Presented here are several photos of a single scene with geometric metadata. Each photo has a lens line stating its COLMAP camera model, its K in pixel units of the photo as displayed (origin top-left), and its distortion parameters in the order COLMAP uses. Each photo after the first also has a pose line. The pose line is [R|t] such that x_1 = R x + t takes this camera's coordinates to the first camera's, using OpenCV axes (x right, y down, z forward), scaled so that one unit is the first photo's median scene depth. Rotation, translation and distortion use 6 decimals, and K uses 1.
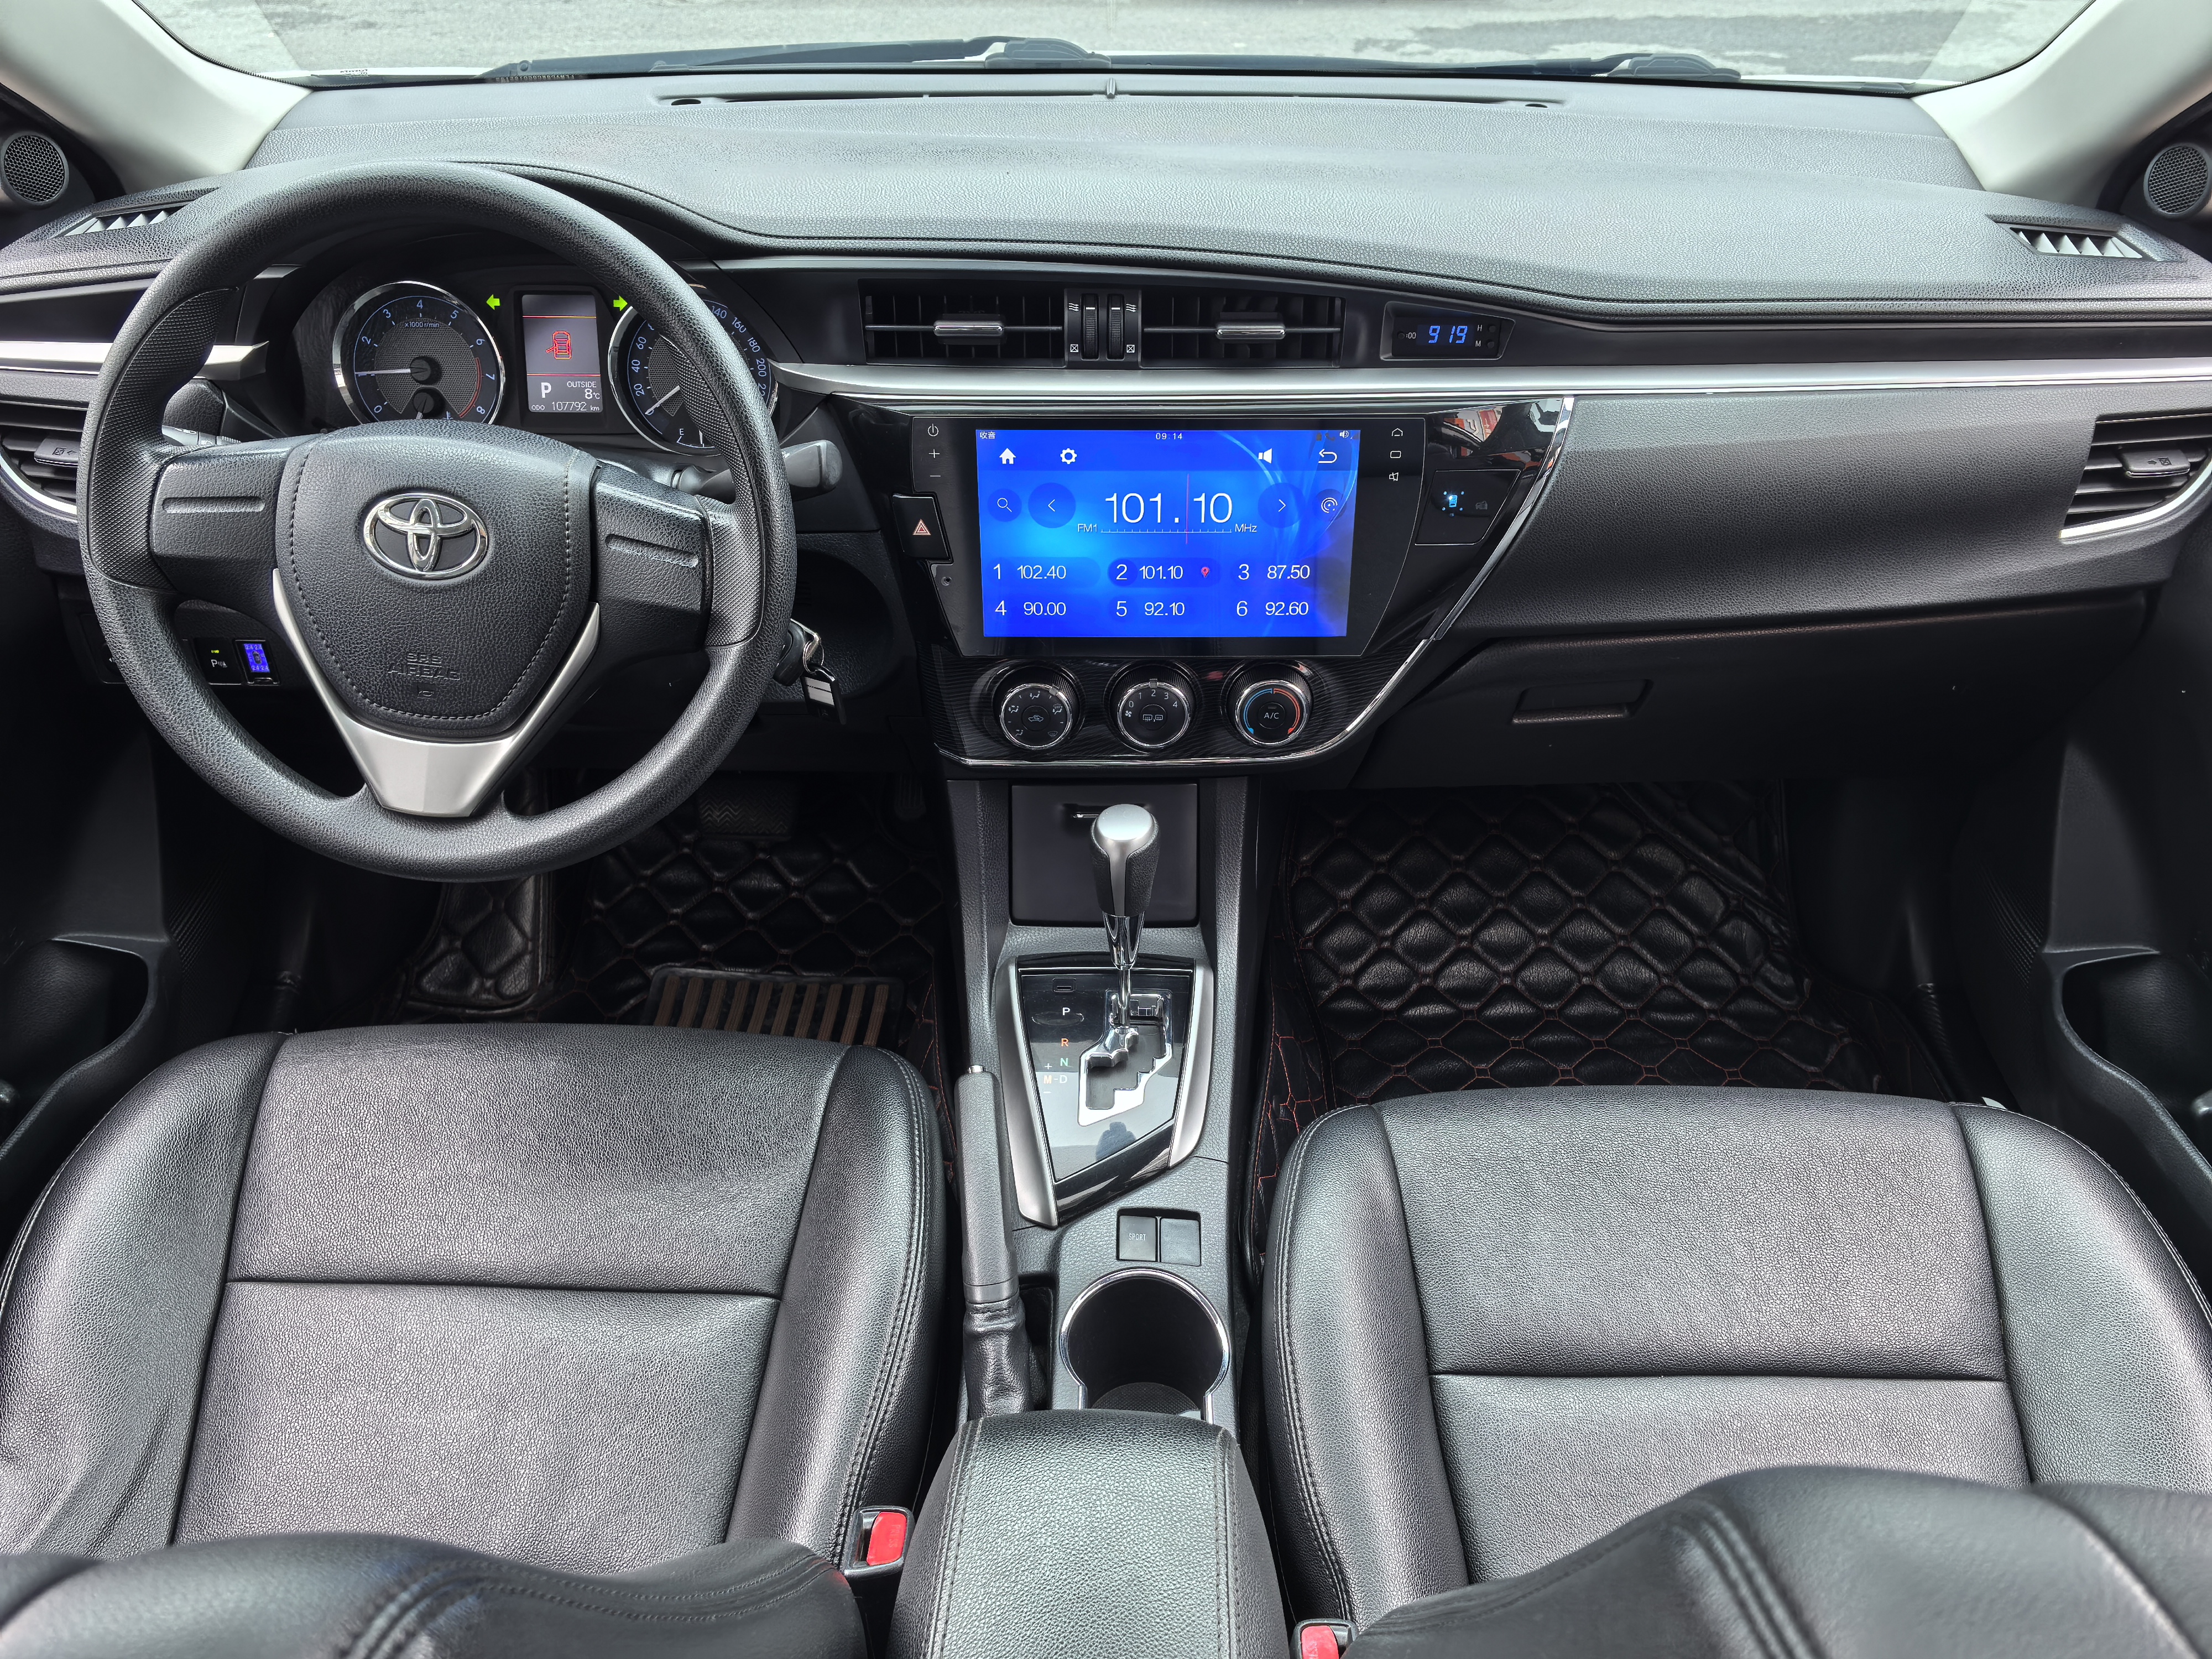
lens RADIAL K [[1767.2, 0, 1106.0], [0, 1767.2, 829.5], [0, 0, 1]] dist [0.115008, -0.199866]
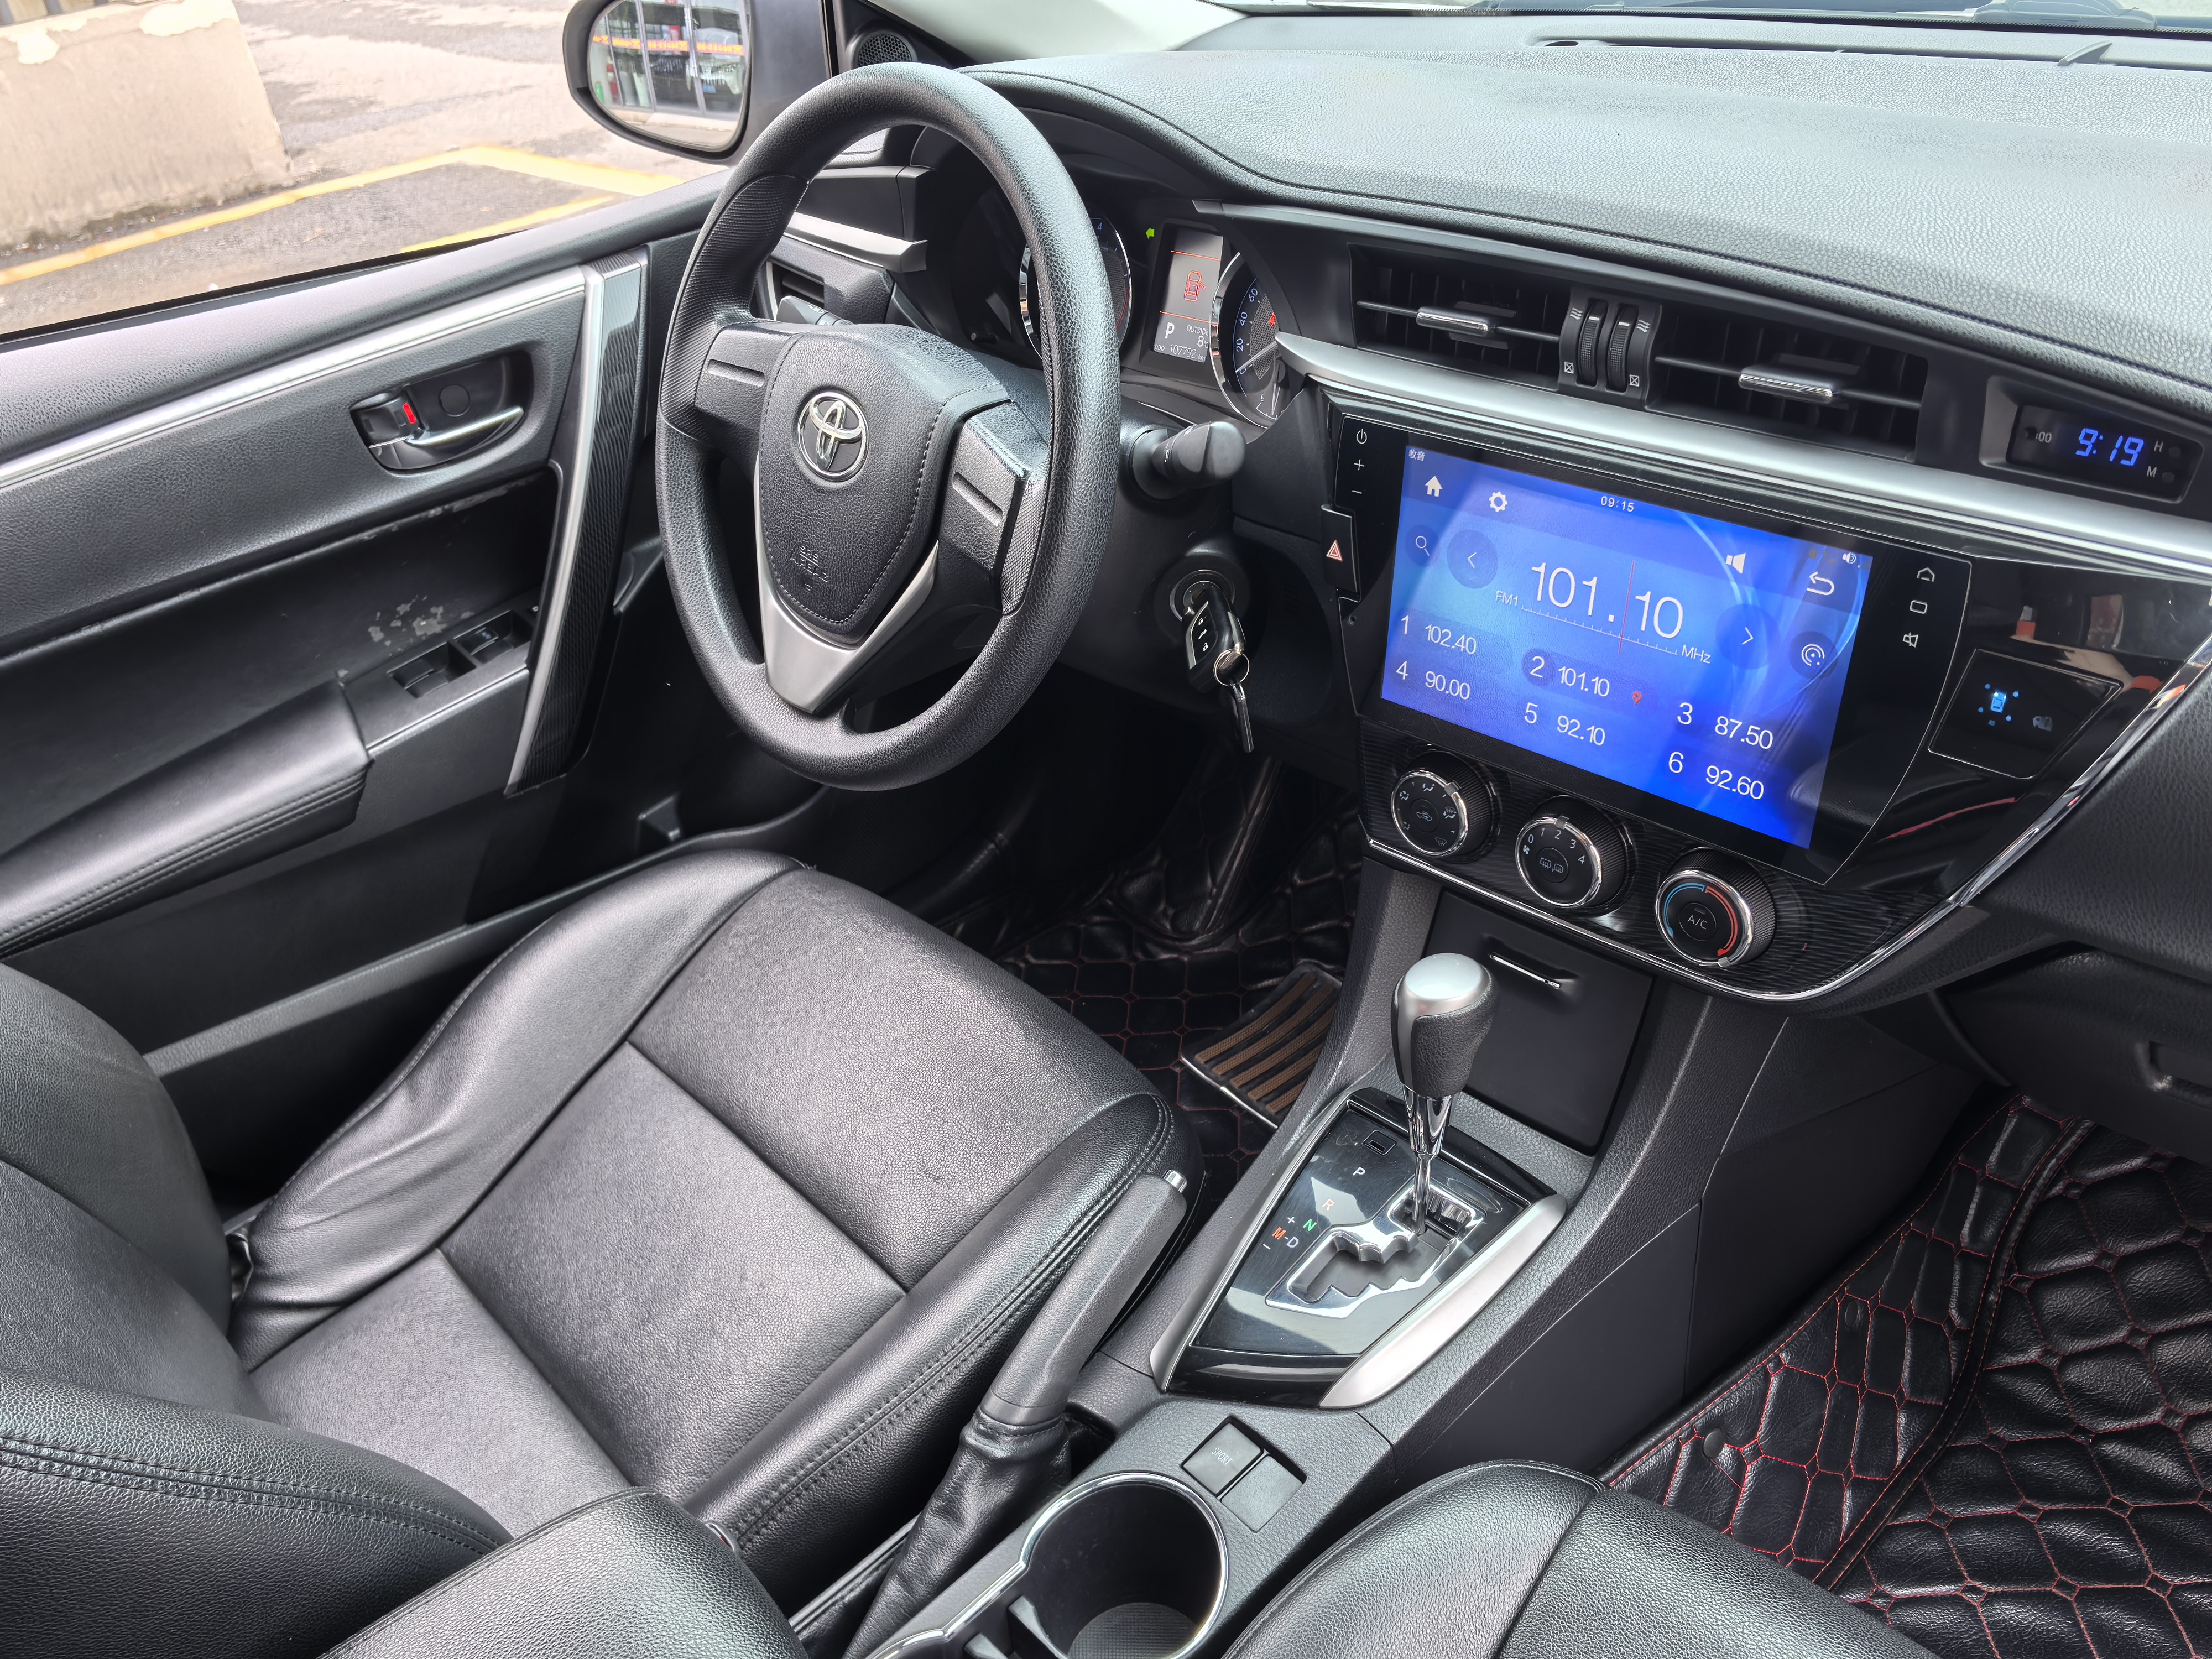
lens RADIAL K [[1784.8, 0, 1128.7], [0, 1784.8, 840.0], [0, 0, 1]] dist [0.047786, -0.076144]
pose [[0.685951, 0.333174, -0.646890, 0.412528], [-0.321613, 0.936285, 0.141191, -0.129575], [0.652714, 0.111198, 0.749399, 0.328221]]
